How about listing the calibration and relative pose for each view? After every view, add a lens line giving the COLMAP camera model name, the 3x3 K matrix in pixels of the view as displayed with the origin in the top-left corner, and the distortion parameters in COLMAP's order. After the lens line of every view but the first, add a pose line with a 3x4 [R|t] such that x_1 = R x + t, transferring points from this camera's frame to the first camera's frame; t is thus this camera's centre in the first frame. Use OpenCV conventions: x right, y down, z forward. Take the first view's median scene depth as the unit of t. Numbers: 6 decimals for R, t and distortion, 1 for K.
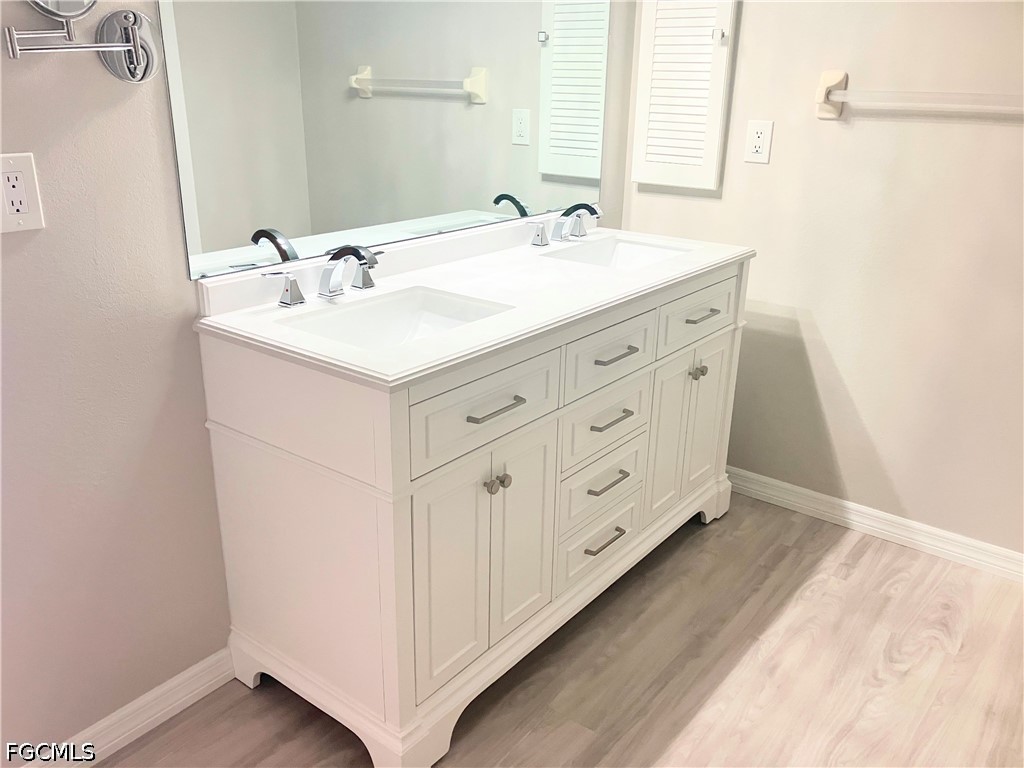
lens RADIAL K [[844.1, 0, 512.0], [0, 844.1, 384.0], [0, 0, 1]] dist [0.003978, 0.003895]
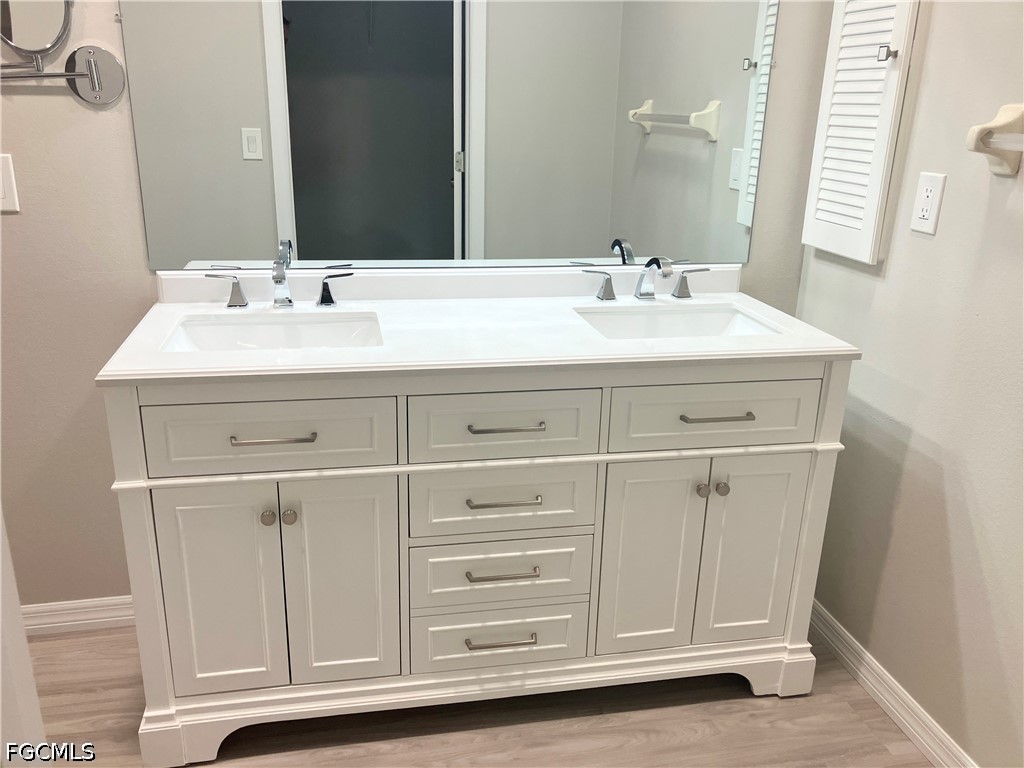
lens RADIAL K [[844.1, 0, 512.0], [0, 844.1, 384.0], [0, 0, 1]] dist [0.003978, 0.003895]
pose [[0.761081, 0.214764, -0.612072, 0.477286], [-0.245315, 0.968815, 0.034902, -0.077731], [0.600480, 0.123587, 0.790031, 0.245479]]
